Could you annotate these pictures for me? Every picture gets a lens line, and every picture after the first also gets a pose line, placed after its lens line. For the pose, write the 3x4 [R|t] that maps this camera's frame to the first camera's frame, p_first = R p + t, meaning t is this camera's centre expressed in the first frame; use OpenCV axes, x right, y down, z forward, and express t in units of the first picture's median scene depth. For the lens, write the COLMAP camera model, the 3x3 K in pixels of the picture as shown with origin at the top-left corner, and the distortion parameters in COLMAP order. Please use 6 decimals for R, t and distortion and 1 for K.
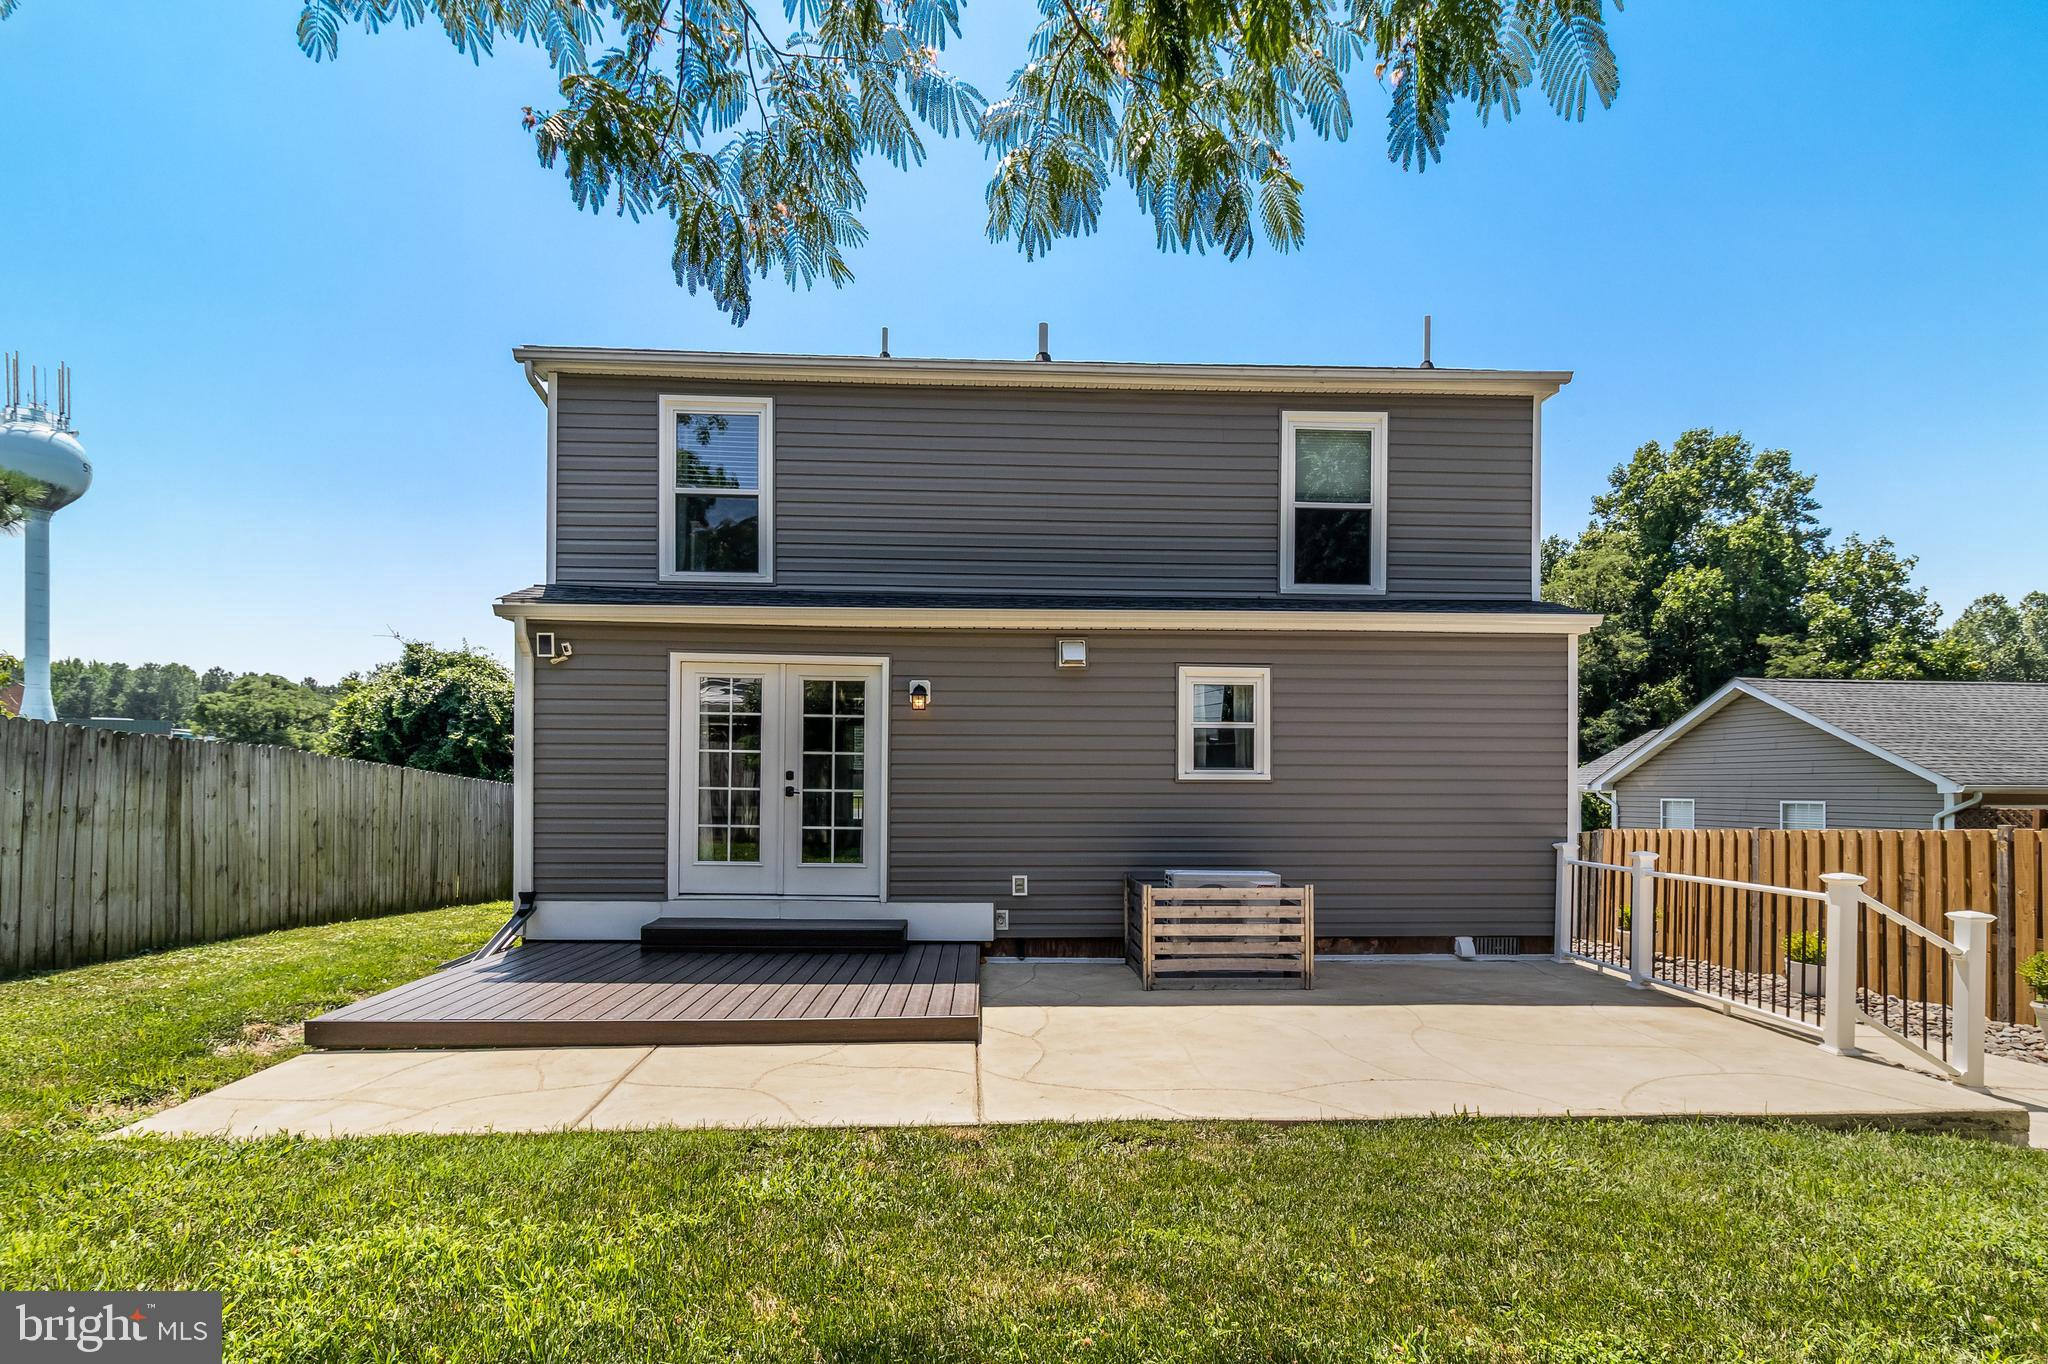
lens RADIAL K [[959.6, 0, 1031.7], [0, 959.6, 786.9], [0, 0, 1]] dist [-0.000426, 0.000576]
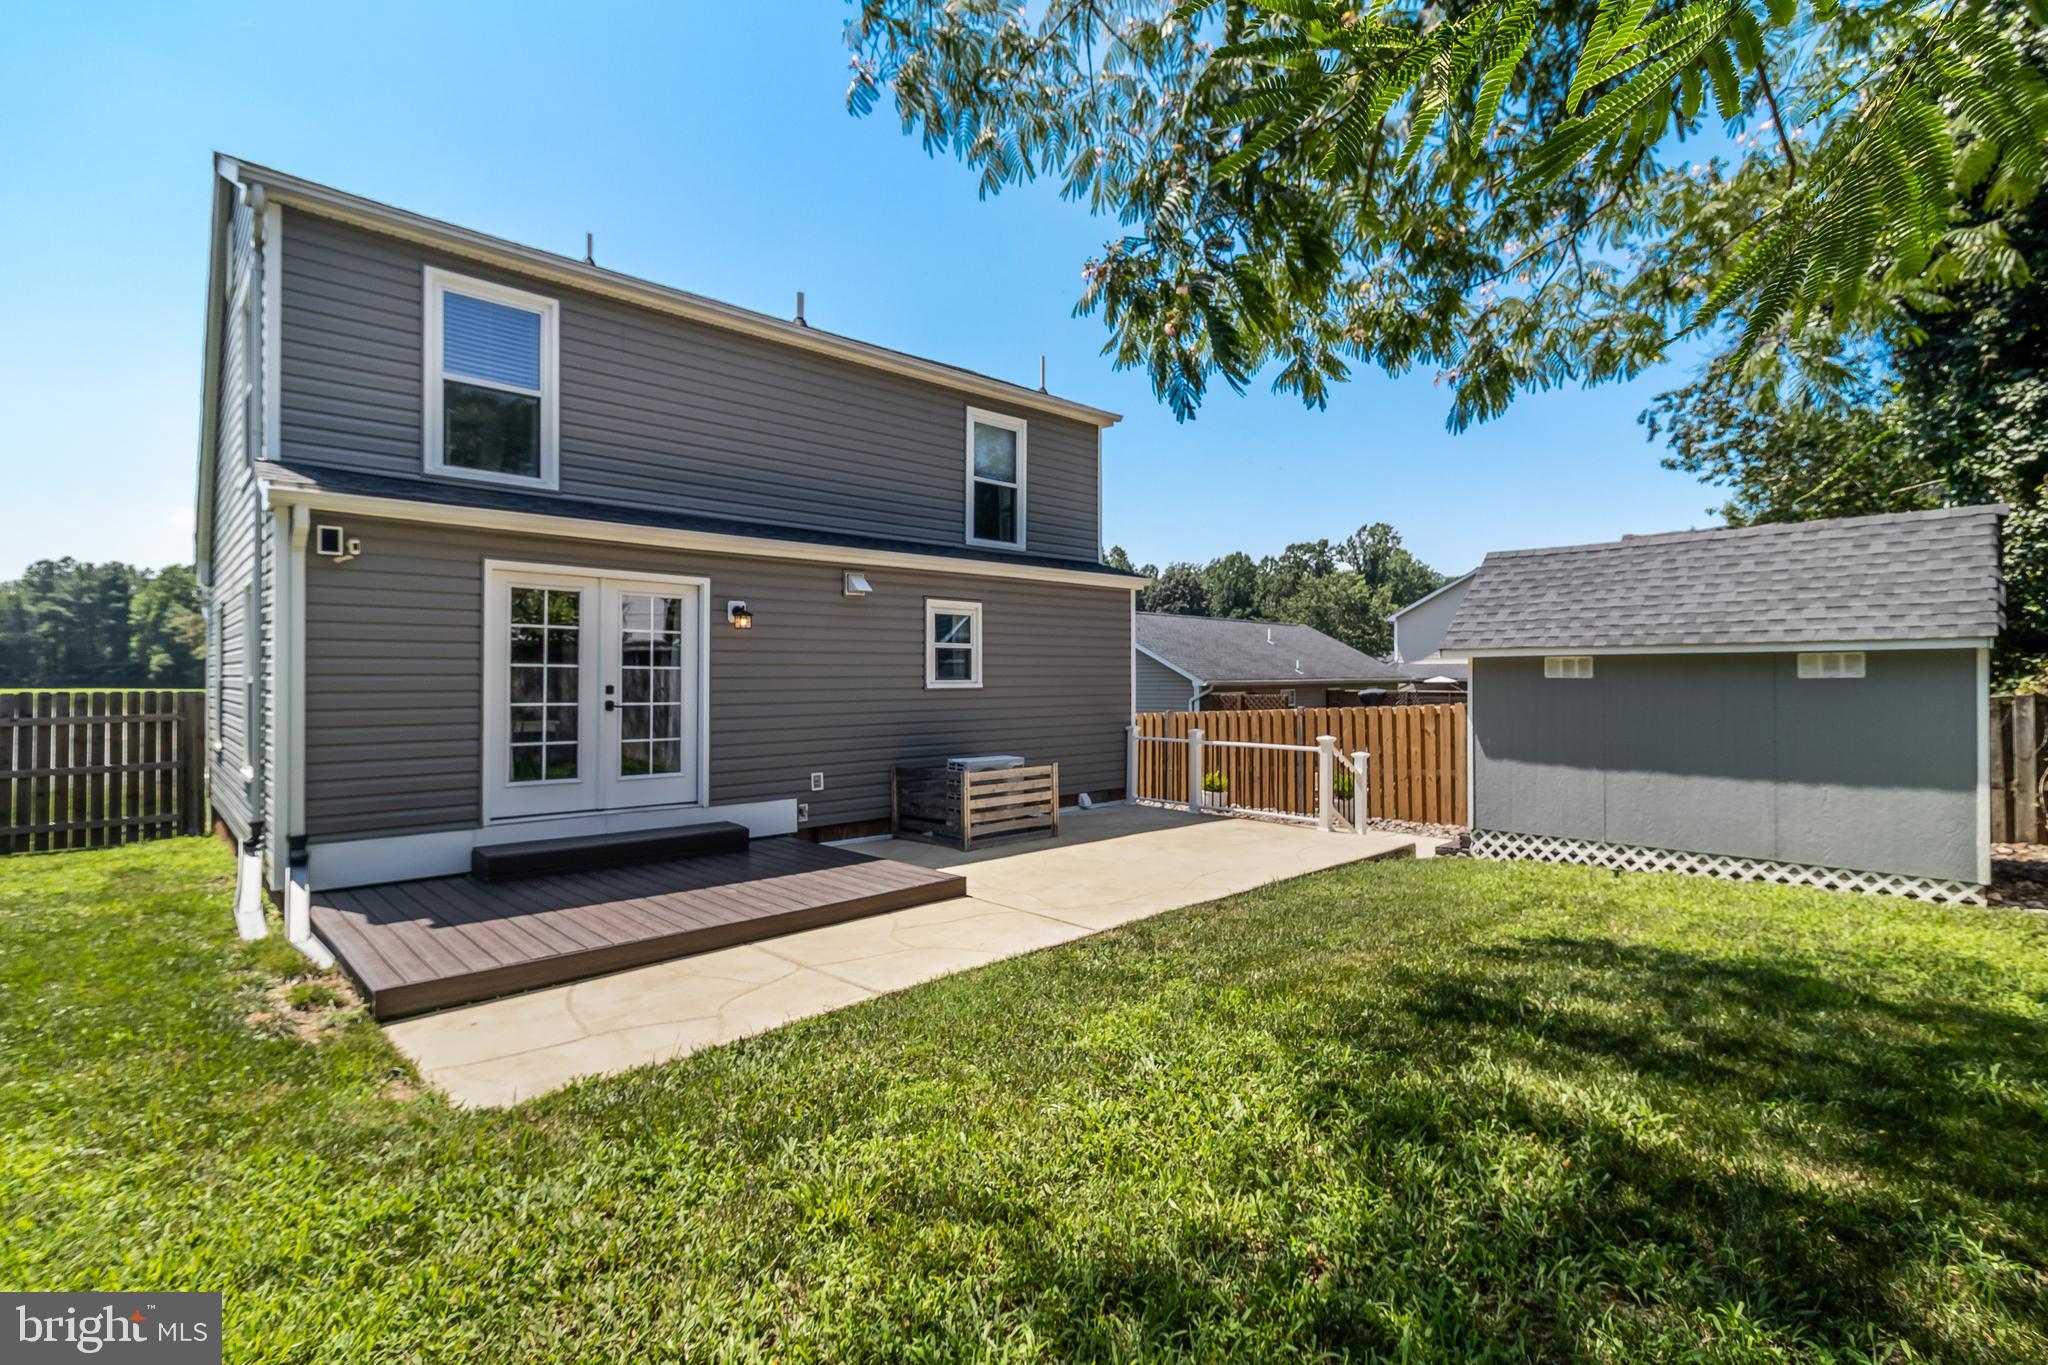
lens RADIAL K [[922.8, 0, 1017.3], [0, 922.8, 672.7], [0, 0, 1]] dist [-0.000192, -0.000329]
pose [[0.767180, -0.003487, 0.641422, -0.542306], [0.007740, 0.999963, -0.003821, -0.022787], [-0.641385, 0.007896, 0.767179, -0.011719]]
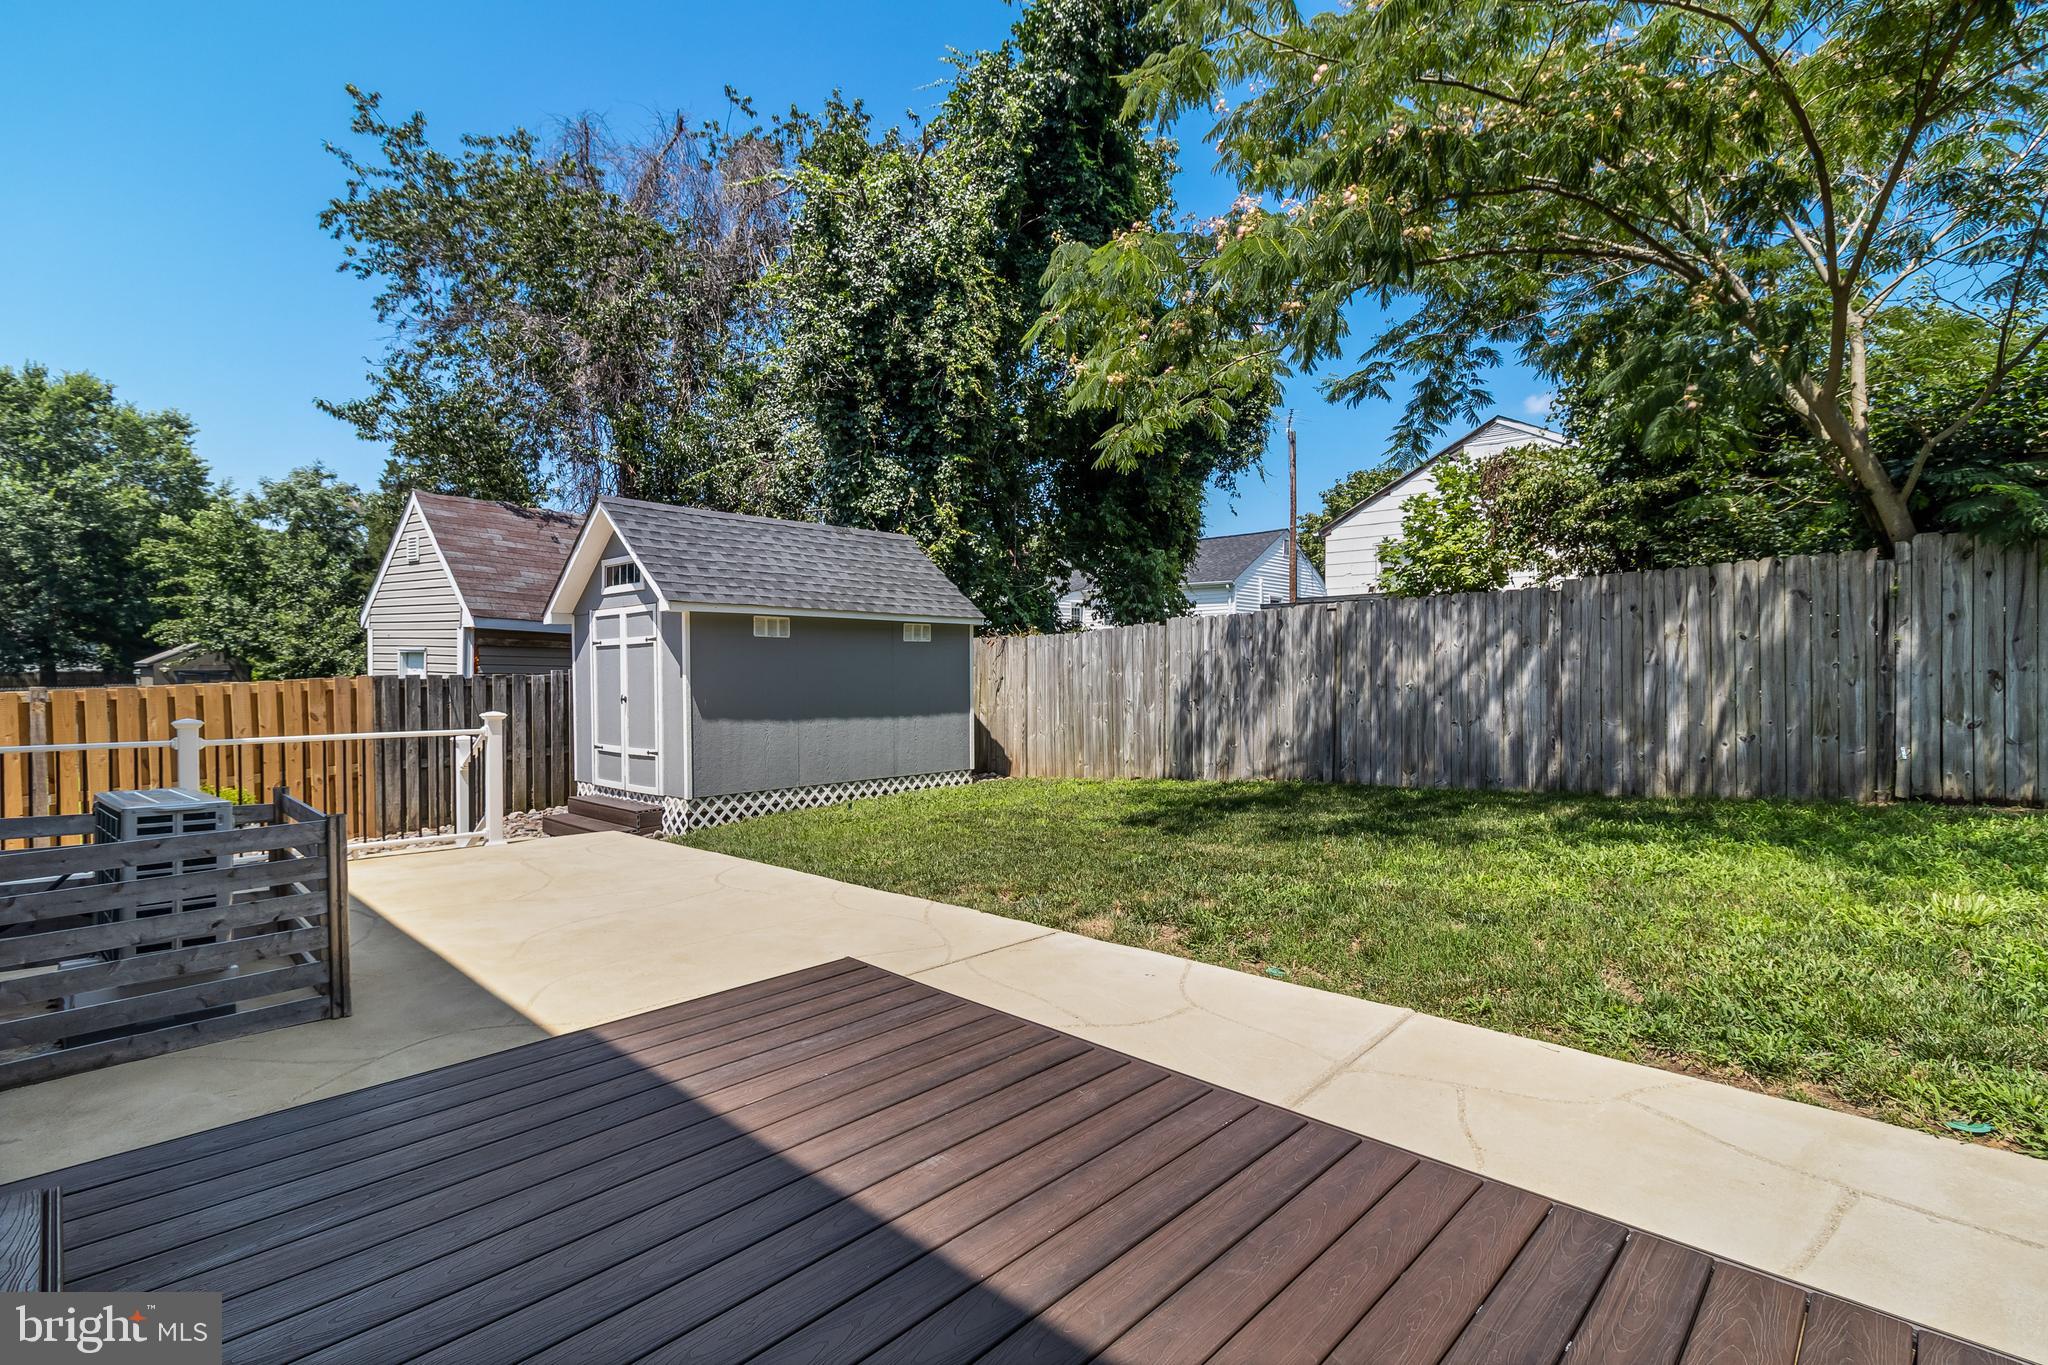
lens RADIAL K [[954.3, 0, 1018.7], [0, 954.3, 706.3], [0, 0, 1]] dist [0.011210, 0.000127]
pose [[-0.684856, -0.027581, 0.728156, -0.425133], [0.000213, 0.999276, 0.038051, 0.021776], [-0.728678, 0.026214, -0.684354, 0.928588]]
